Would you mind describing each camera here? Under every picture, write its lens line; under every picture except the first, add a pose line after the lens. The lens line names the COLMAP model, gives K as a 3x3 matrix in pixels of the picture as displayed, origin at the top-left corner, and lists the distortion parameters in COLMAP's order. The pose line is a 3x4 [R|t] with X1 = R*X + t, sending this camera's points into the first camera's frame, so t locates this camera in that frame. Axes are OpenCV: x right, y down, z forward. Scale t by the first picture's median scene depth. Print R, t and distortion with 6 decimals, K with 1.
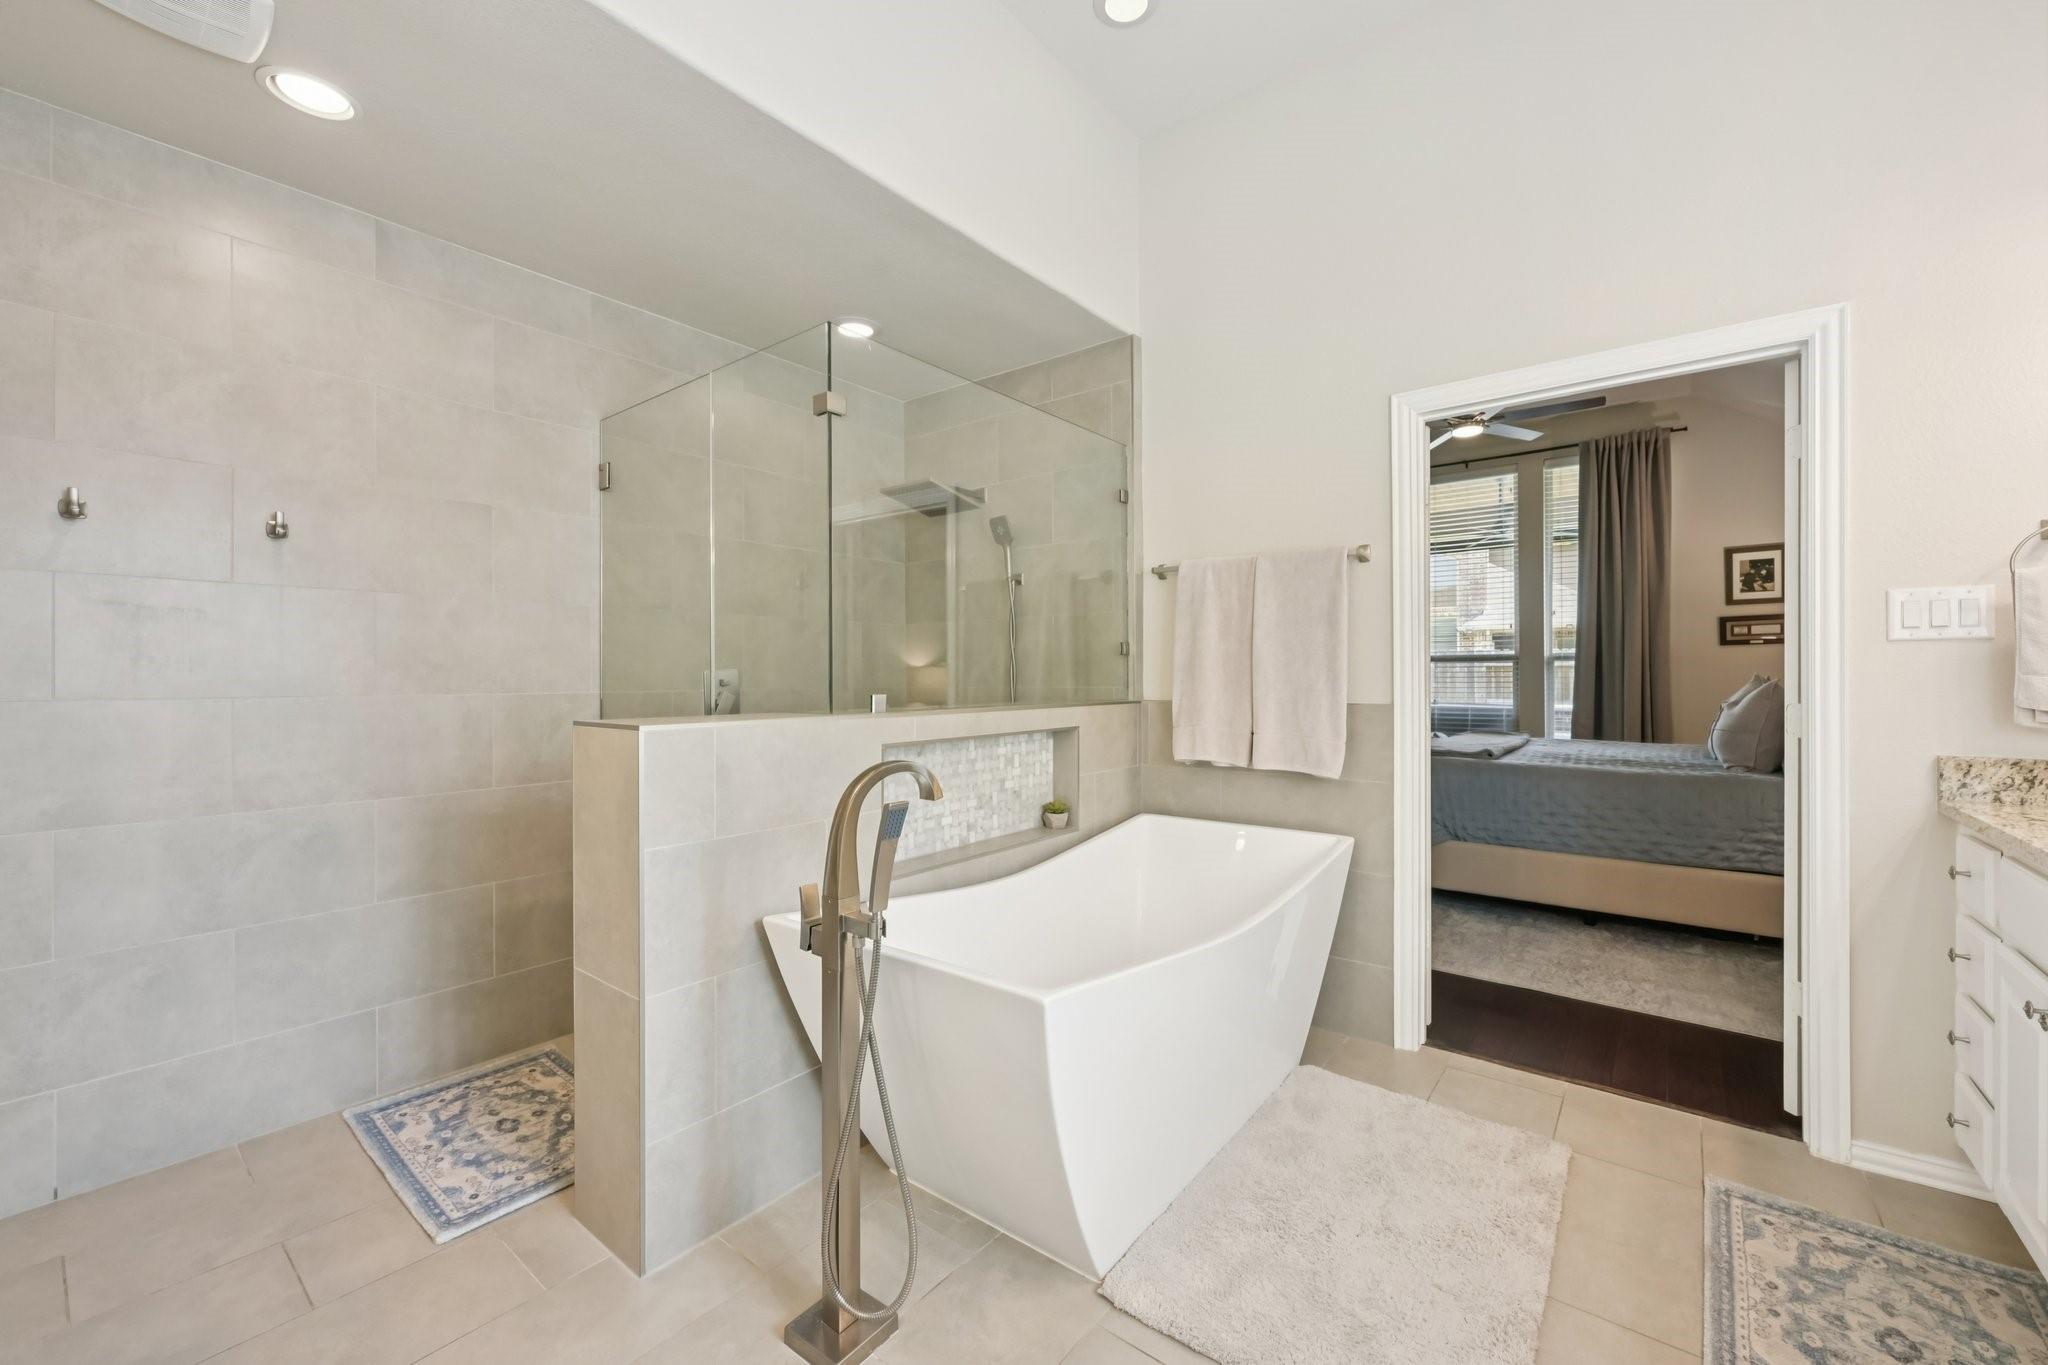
lens RADIAL K [[815.7, 0, 1024.0], [0, 815.7, 682.5], [0, 0, 1]] dist [0.001049, 0.000000]
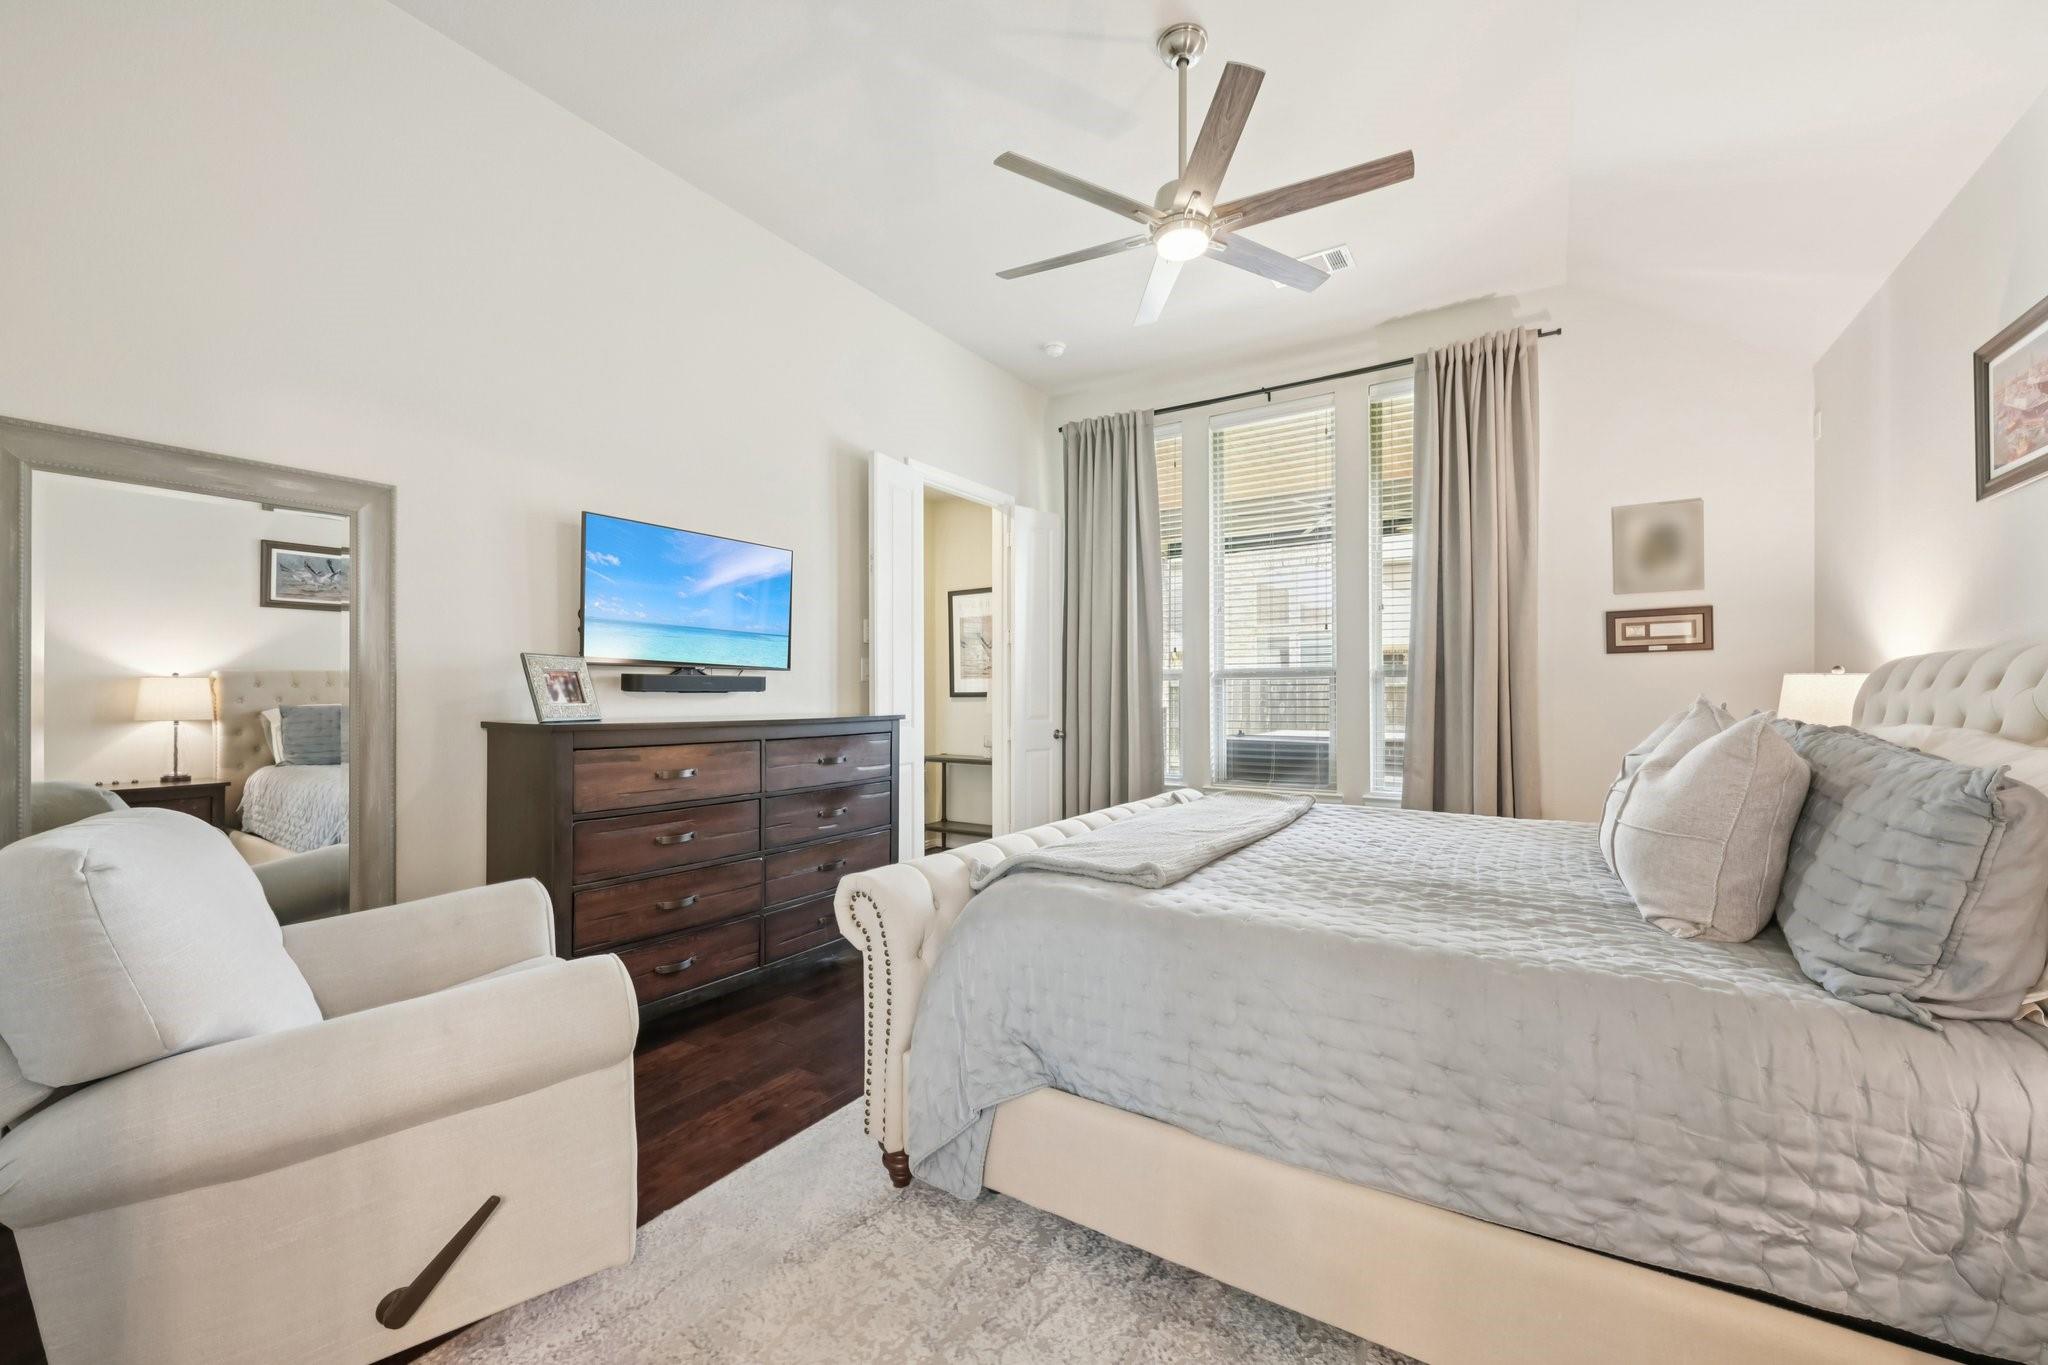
lens RADIAL K [[809.1, 0, 1026.5], [0, 809.1, 690.3], [0, 0, 1]] dist [-0.000933, -0.000094]
pose [[0.995257, 0.006047, 0.097097, 0.328038], [-0.004969, 0.999923, -0.011343, -0.005383], [-0.097158, 0.010807, 0.995210, 0.403368]]
